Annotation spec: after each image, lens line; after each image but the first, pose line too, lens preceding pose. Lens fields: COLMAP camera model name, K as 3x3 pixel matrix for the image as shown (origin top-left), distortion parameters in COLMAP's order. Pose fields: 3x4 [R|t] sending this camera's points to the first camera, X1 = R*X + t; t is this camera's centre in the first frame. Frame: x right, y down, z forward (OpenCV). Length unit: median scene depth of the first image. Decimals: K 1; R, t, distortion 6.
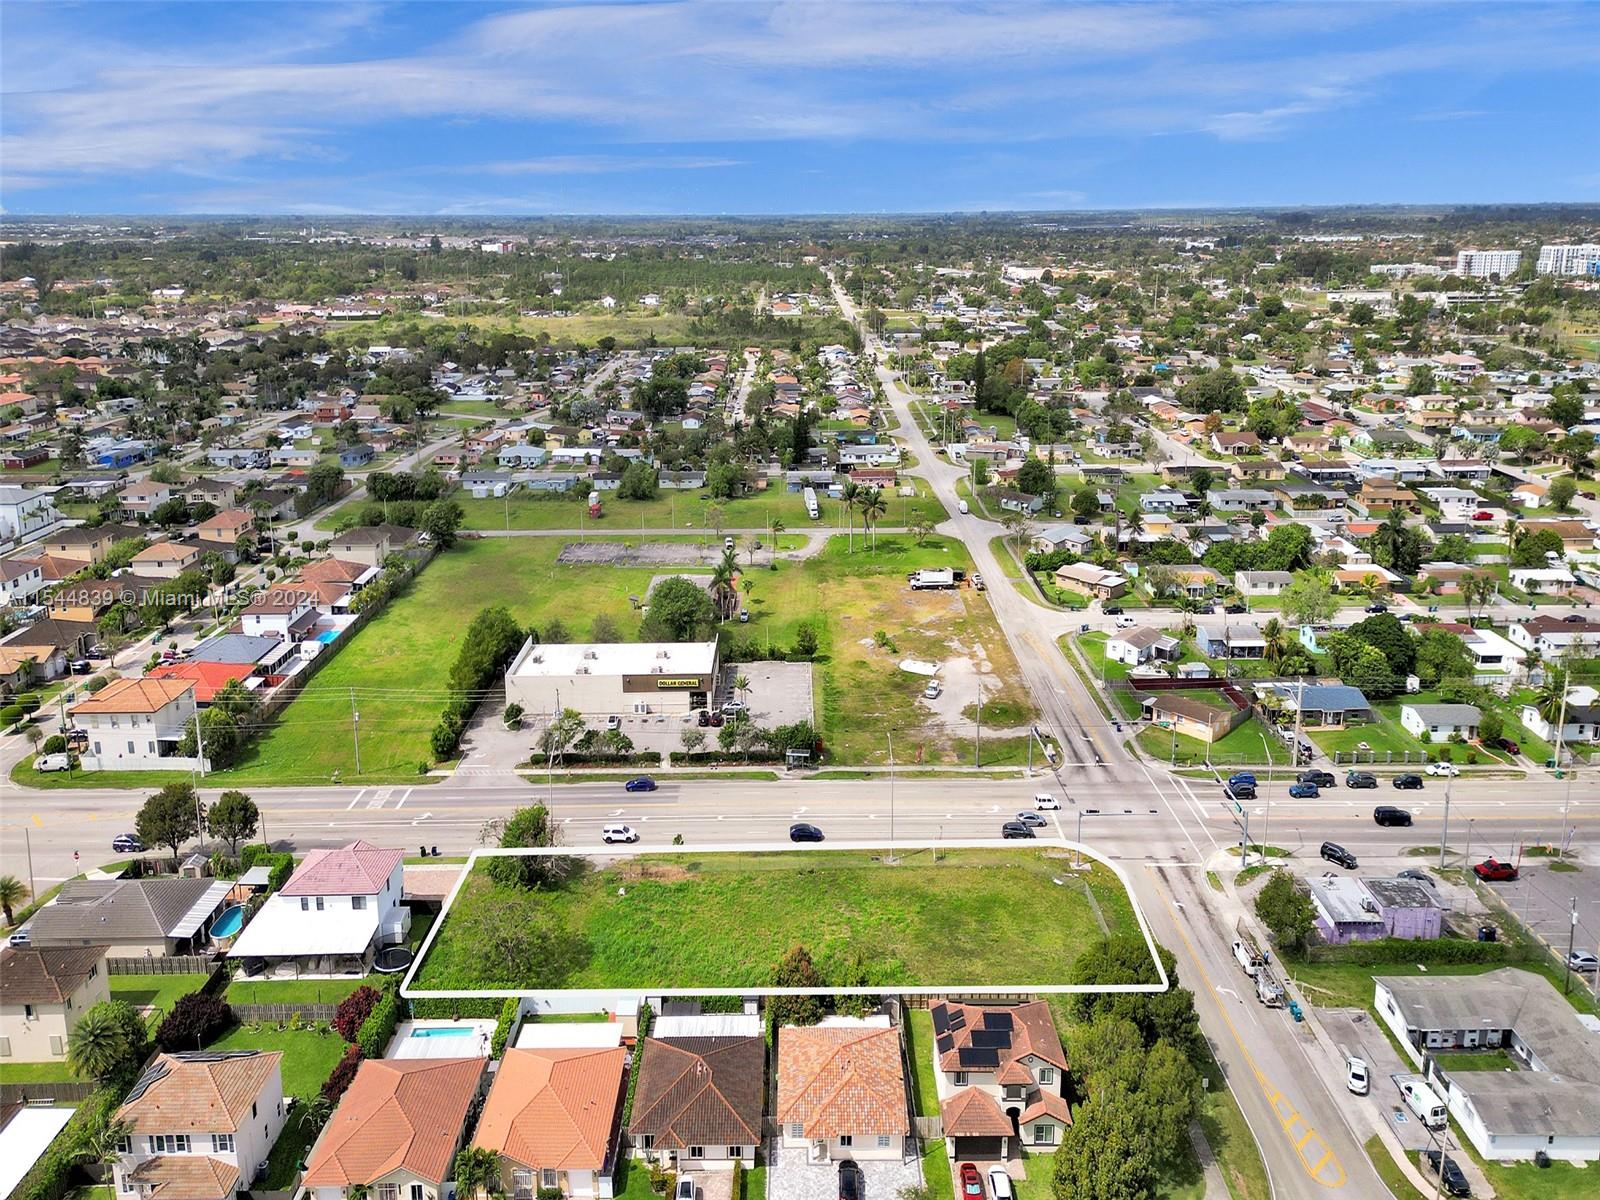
lens RADIAL K [[1095.9, 0, 800.0], [0, 1095.9, 600.0], [0, 0, 1]] dist [0.118582, -0.120627]
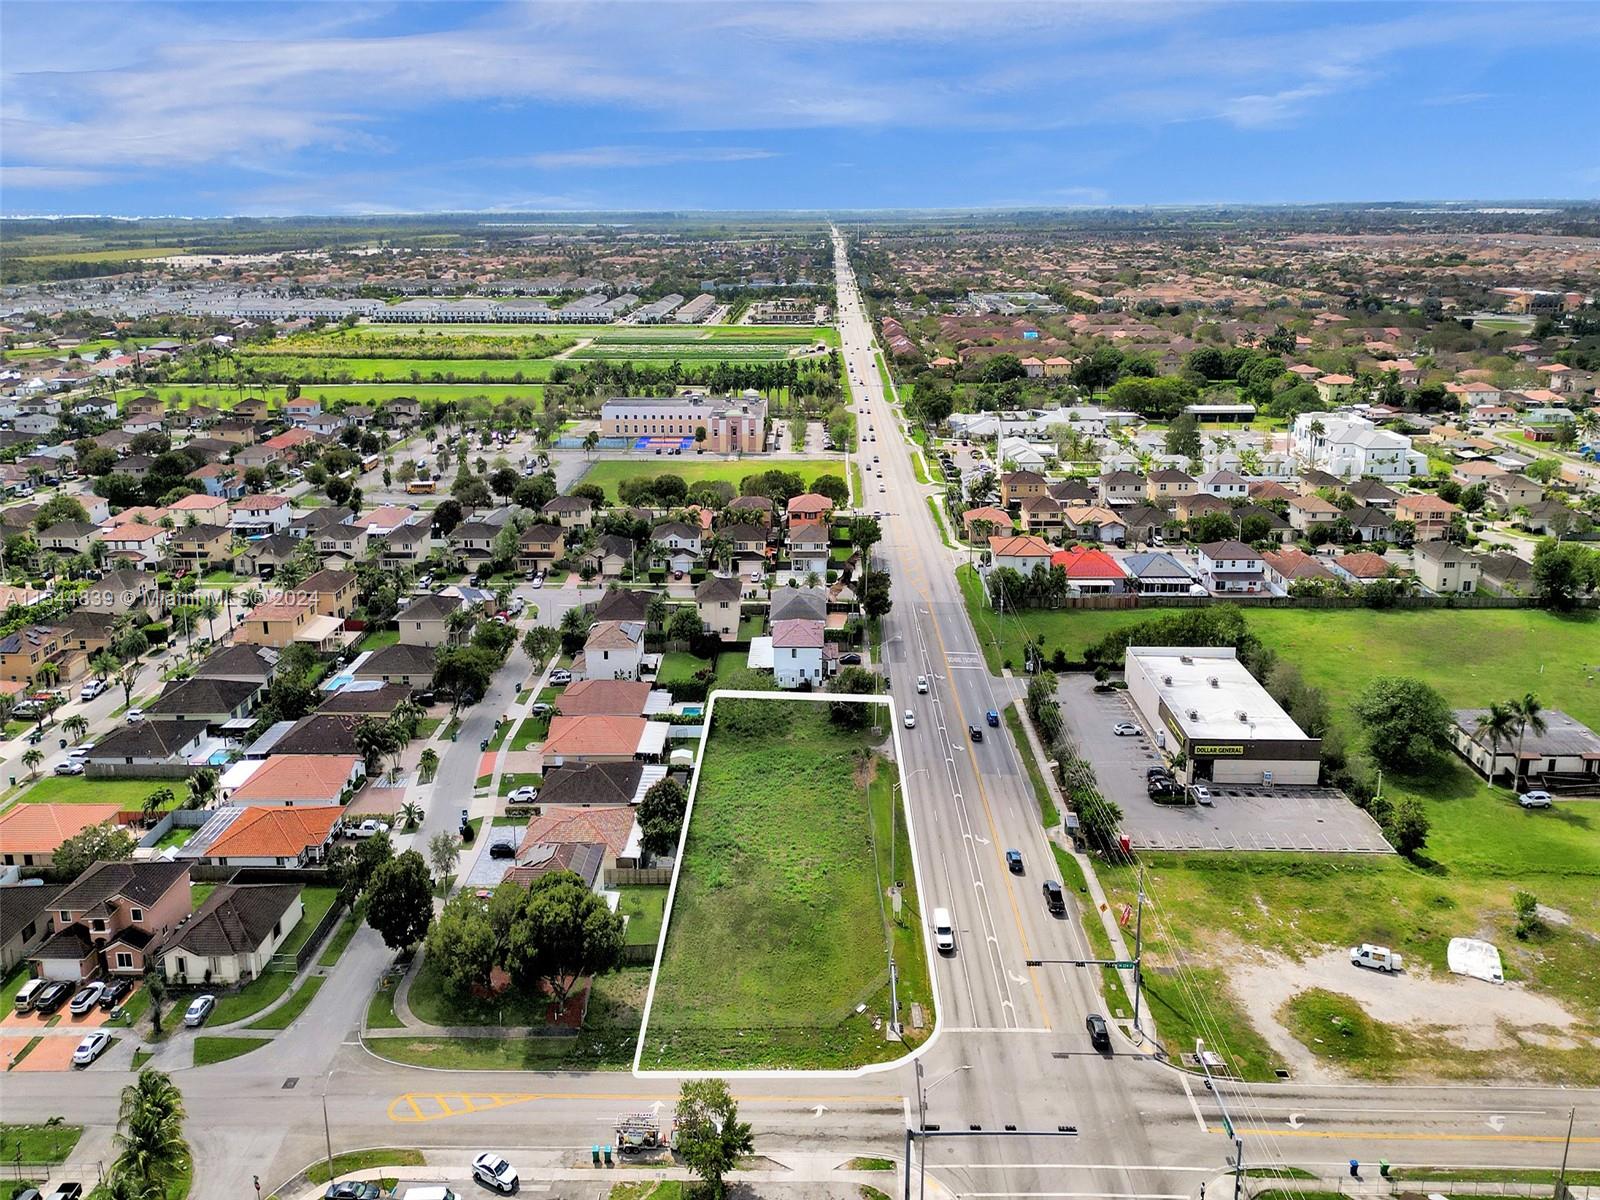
lens RADIAL K [[1095.9, 0, 800.0], [0, 1095.9, 600.0], [0, 0, 1]] dist [0.118582, -0.120627]
pose [[-0.025028, 0.348296, -0.937050, 0.694802], [-0.333694, 0.880671, 0.336254, -0.215701], [0.942349, 0.321104, 0.094182, 0.594593]]
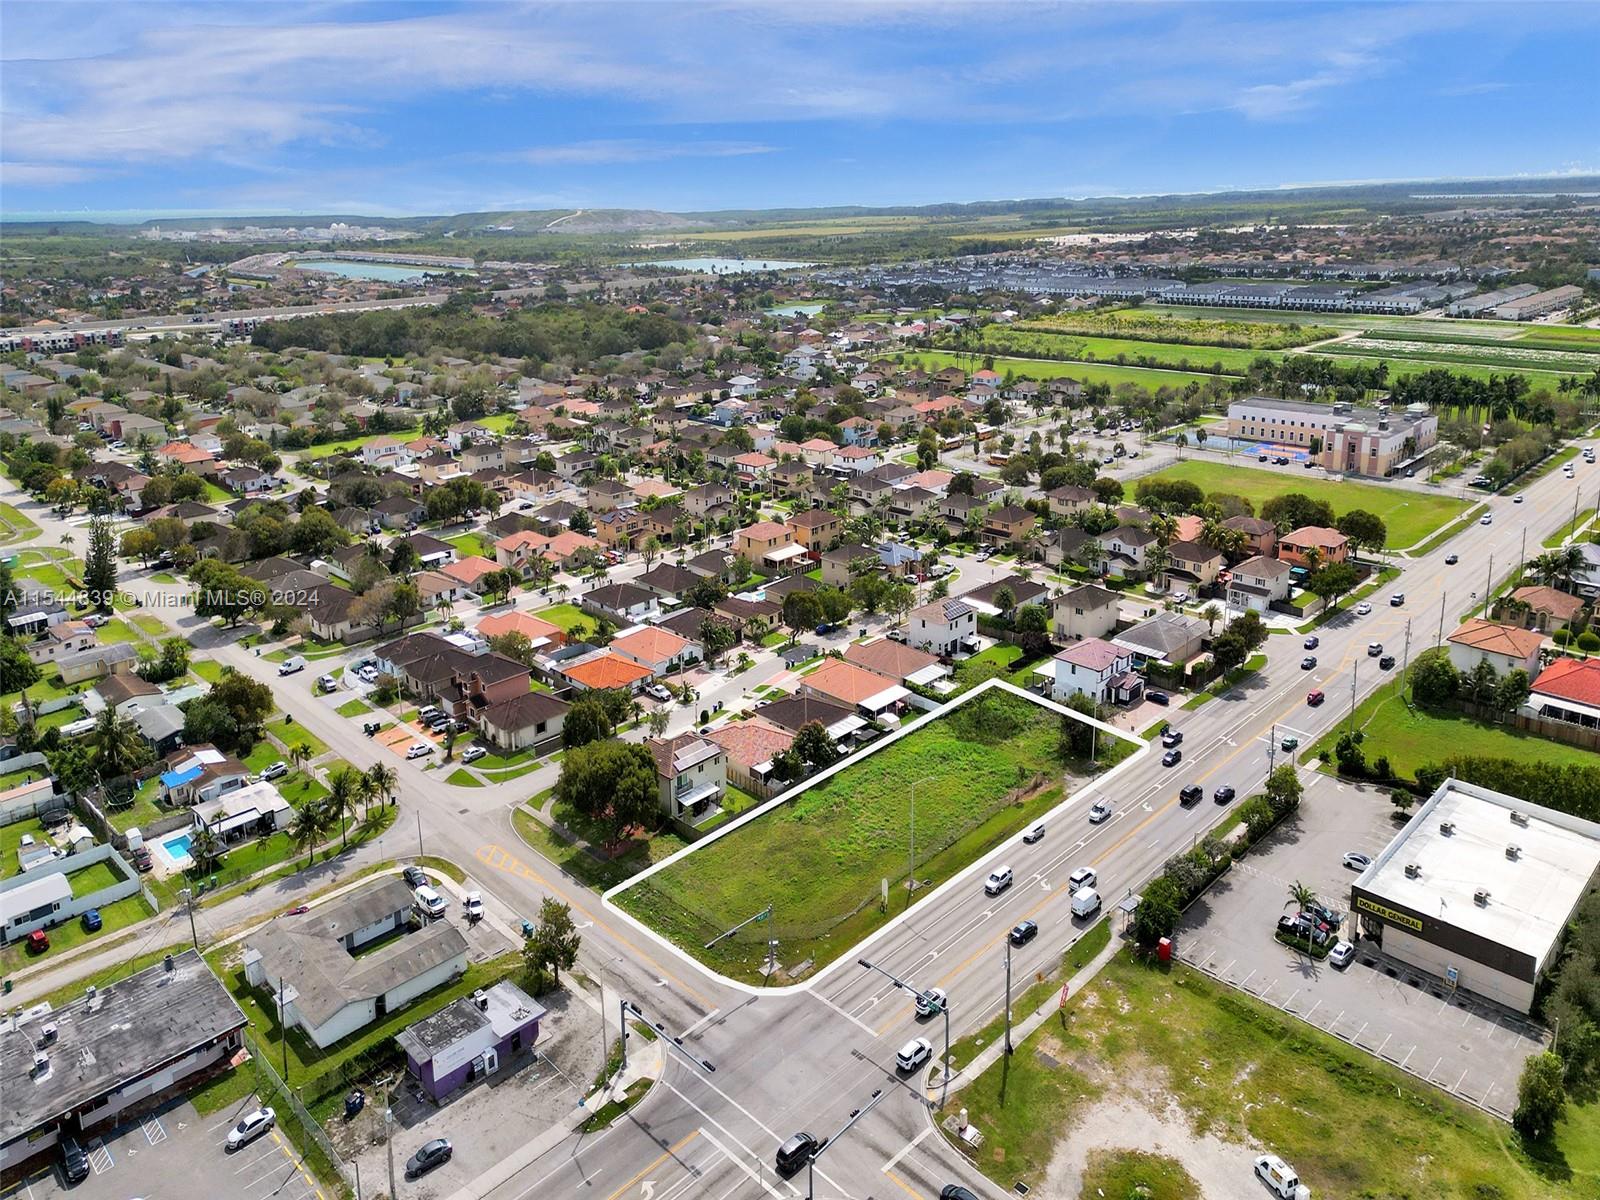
lens RADIAL K [[1095.9, 0, 800.0], [0, 1095.9, 600.0], [0, 0, 1]] dist [0.118582, -0.120627]
pose [[-0.711108, 0.268002, -0.650000, 0.578730], [-0.213235, 0.798747, 0.562614, -0.400481], [0.669967, 0.538682, -0.510848, 1.025498]]
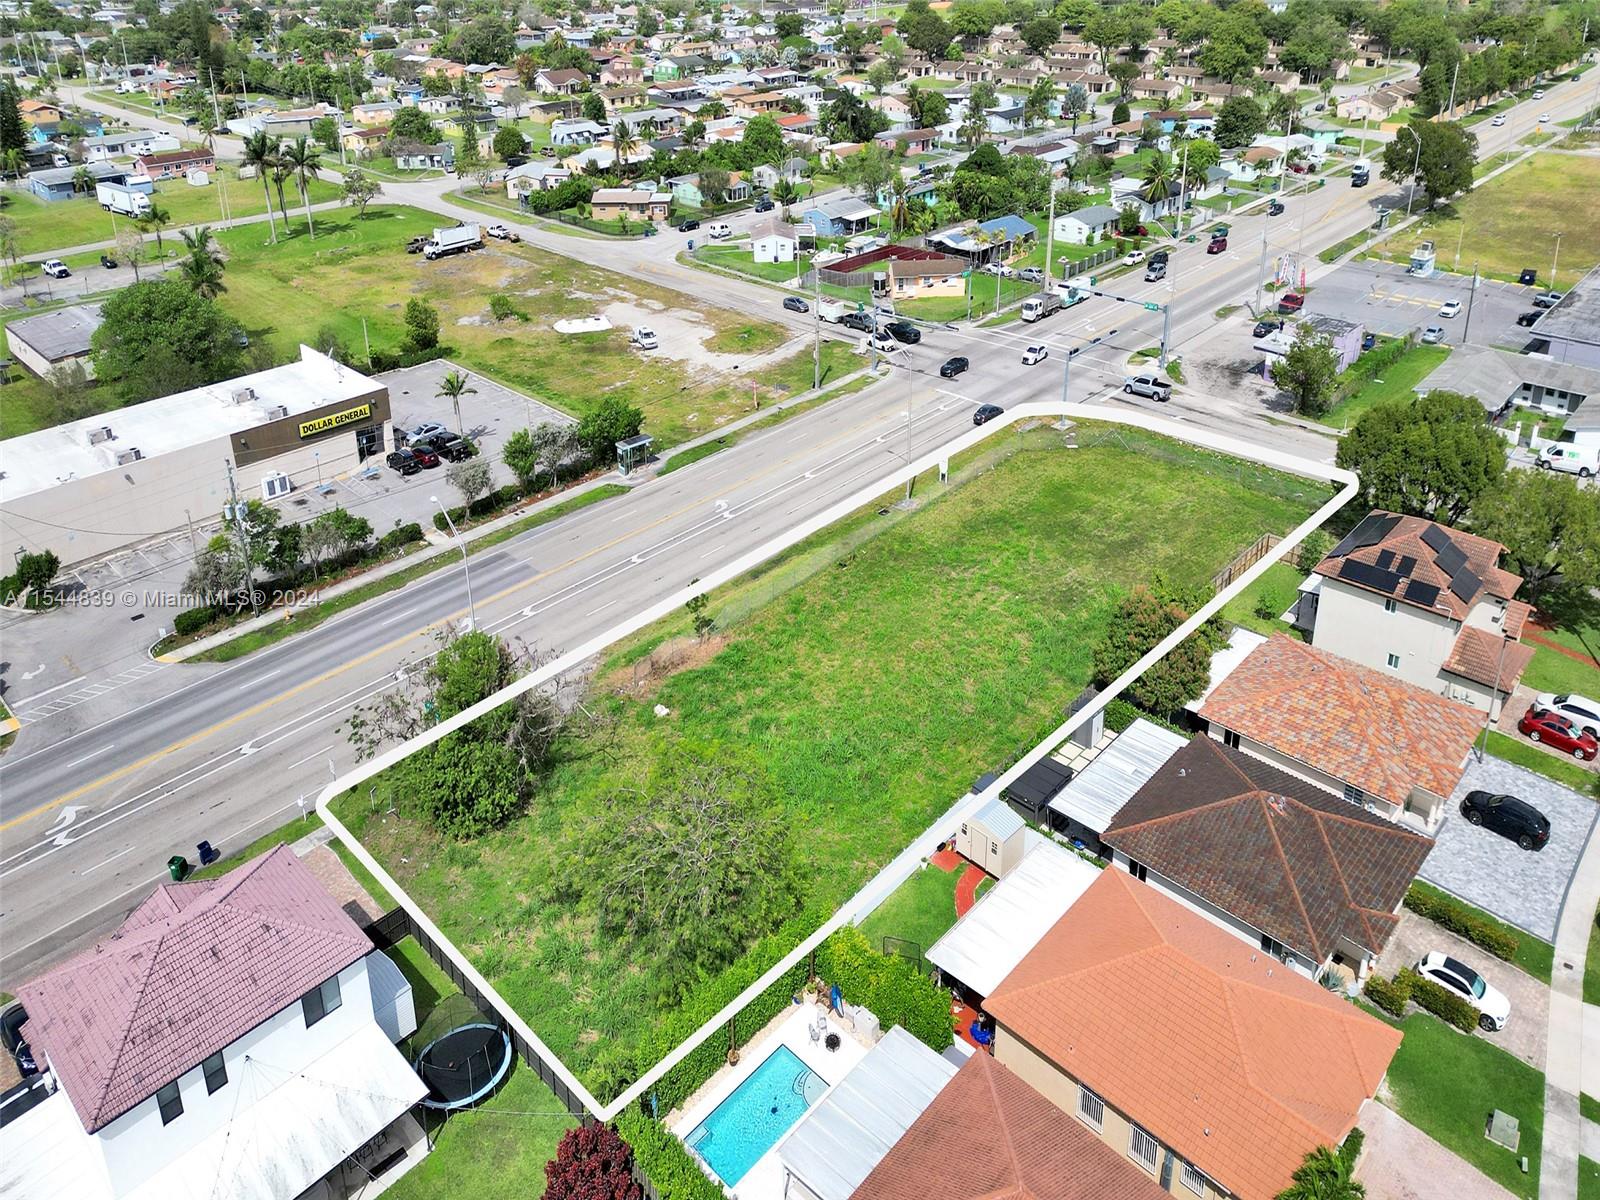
lens RADIAL K [[1053.5, 0, 801.7], [0, 1053.5, 558.4], [0, 0, 1]] dist [0.075041, -0.055276]
pose [[0.692070, -0.376137, 0.616085, -0.305882], [0.255891, 0.925916, 0.277847, 0.051155], [-0.674952, -0.034639, 0.737048, 0.433573]]
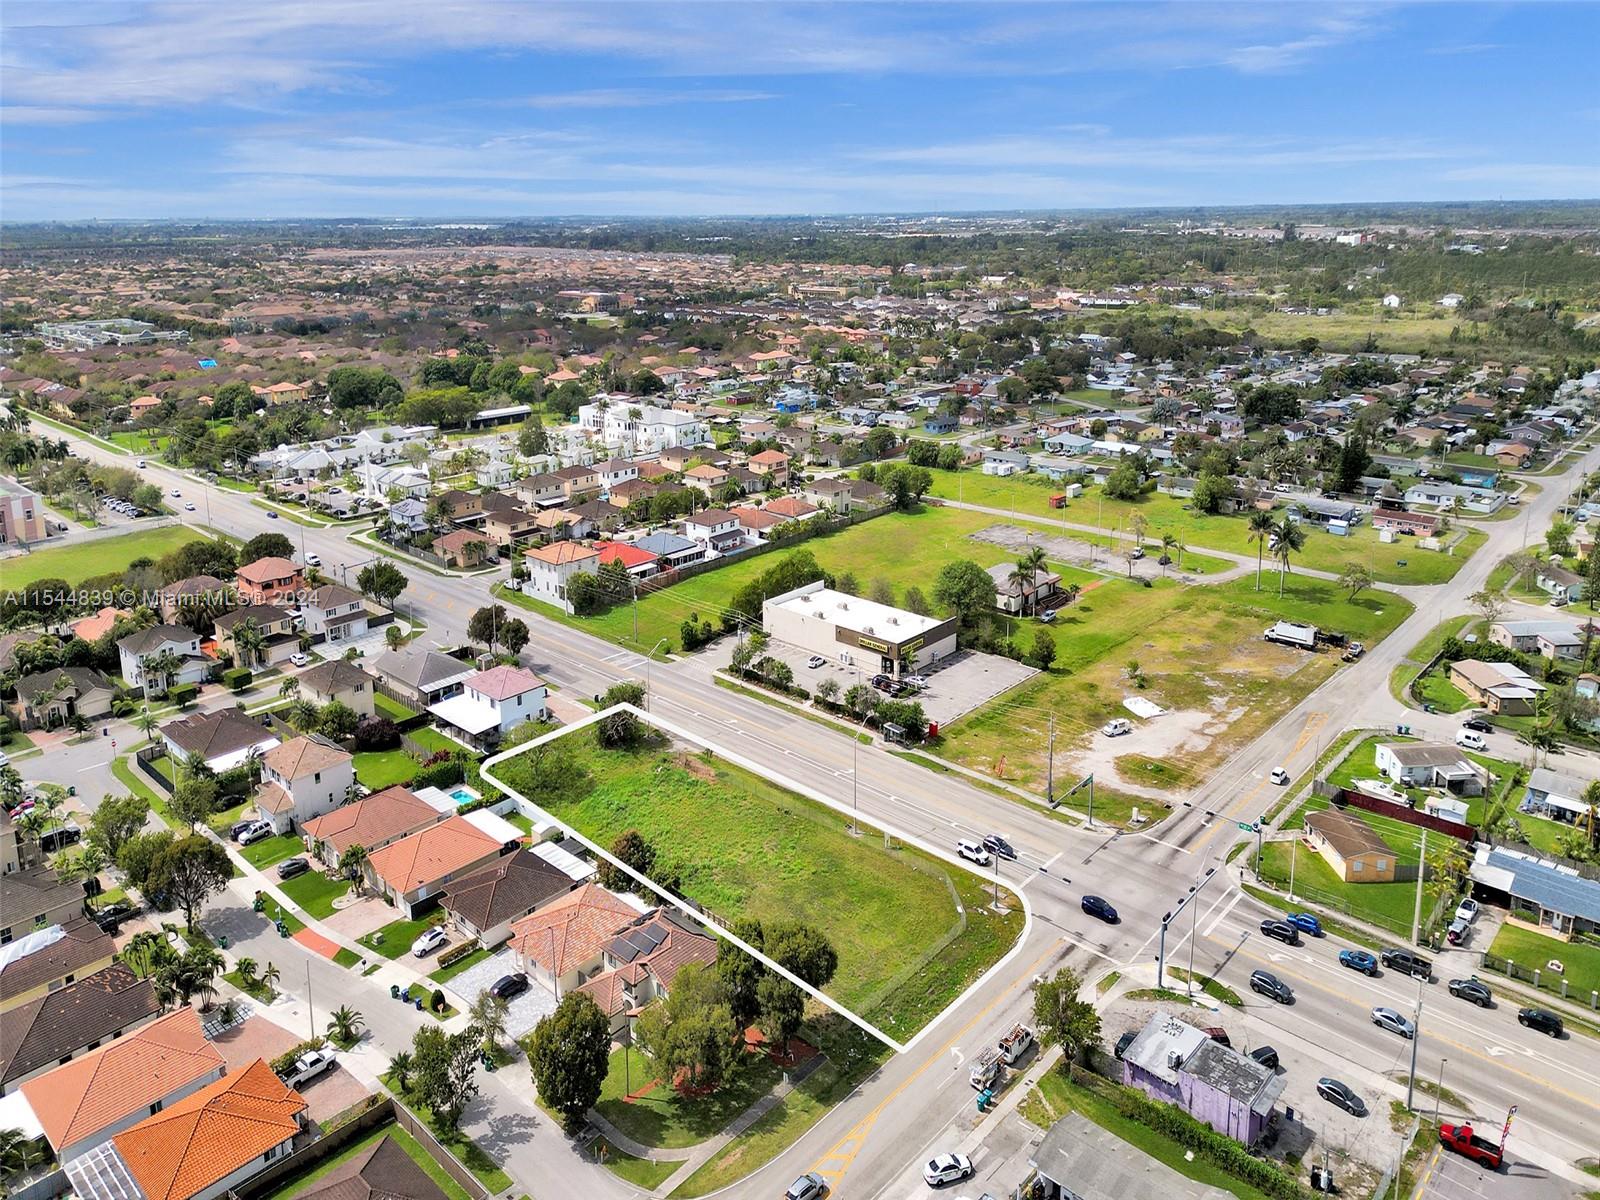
lens RADIAL K [[1095.9, 0, 800.0], [0, 1095.9, 600.0], [0, 0, 1]] dist [0.118582, -0.120627]
pose [[0.731512, 0.228860, -0.642273, 0.527732], [-0.224582, 0.970294, 0.089957, -0.049725], [0.643781, 0.078439, 0.761179, 0.114287]]
